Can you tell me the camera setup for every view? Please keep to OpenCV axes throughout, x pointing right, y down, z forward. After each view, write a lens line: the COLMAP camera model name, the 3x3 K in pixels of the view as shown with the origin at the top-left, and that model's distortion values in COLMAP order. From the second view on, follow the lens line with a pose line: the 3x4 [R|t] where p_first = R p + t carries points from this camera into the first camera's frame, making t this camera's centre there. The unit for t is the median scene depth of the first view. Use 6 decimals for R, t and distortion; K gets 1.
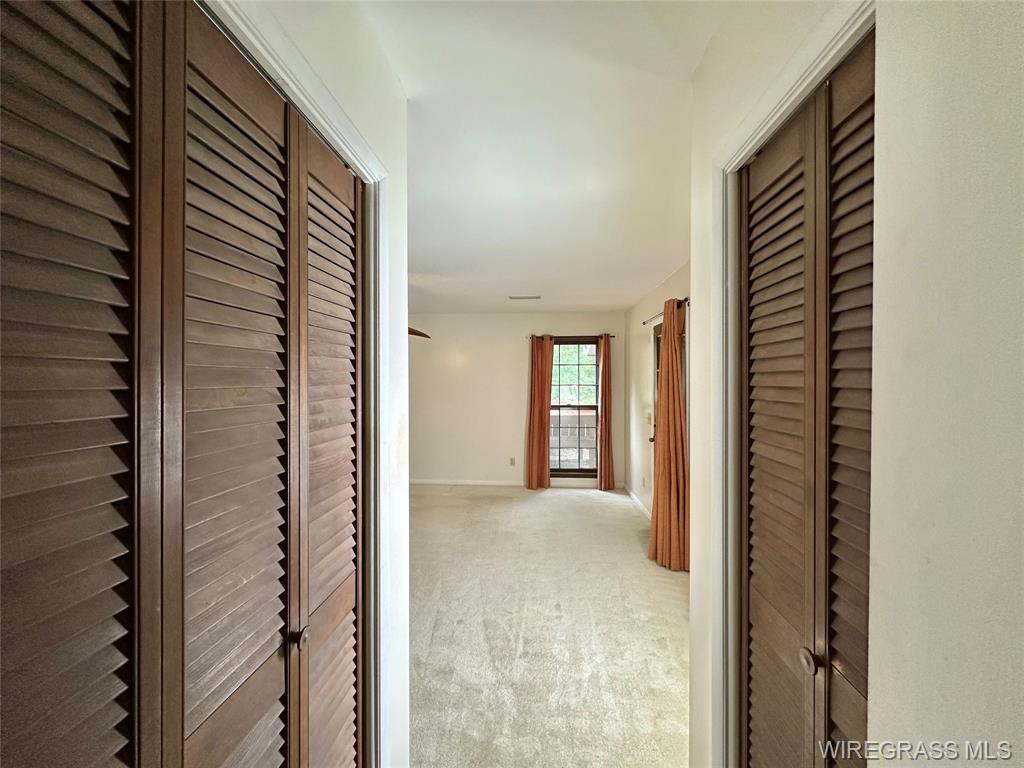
lens RADIAL K [[409.1, 0, 512.9], [0, 409.1, 384.7], [0, 0, 1]] dist [0.000130, 0.000004]
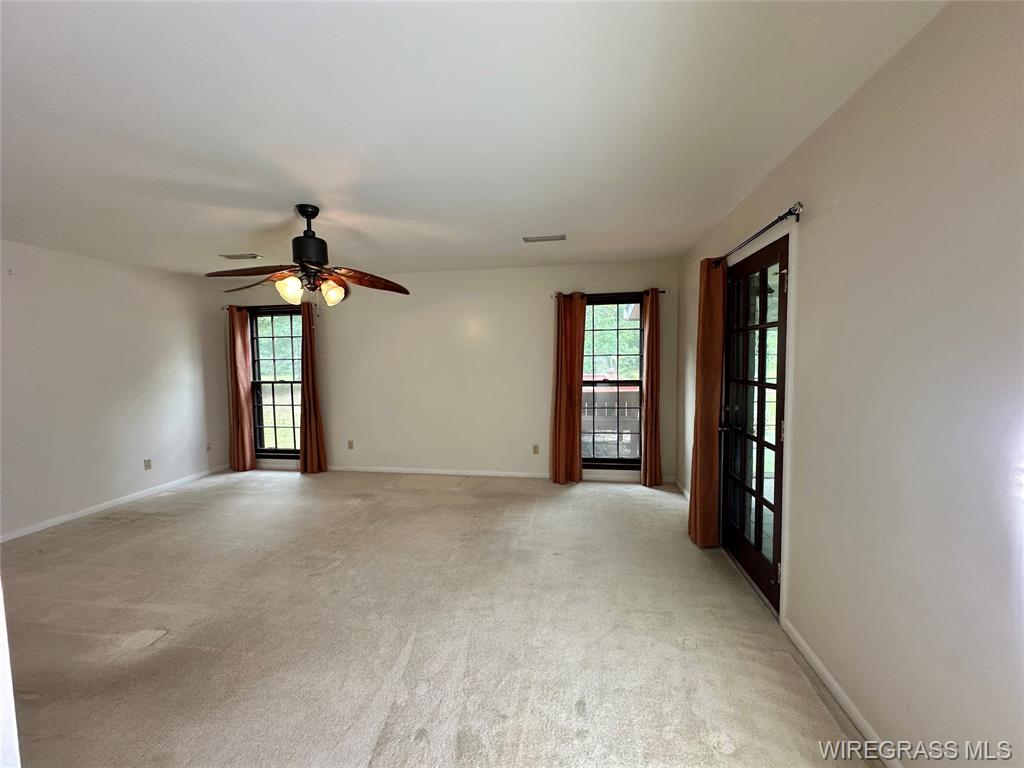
lens RADIAL K [[409.1, 0, 512.9], [0, 409.1, 384.7], [0, 0, 1]] dist [0.000130, 0.000004]
pose [[0.995572, -0.008319, -0.093637, 0.032171], [0.014428, 0.997797, 0.064757, 0.004034], [0.092892, -0.065822, 0.993498, 0.187440]]
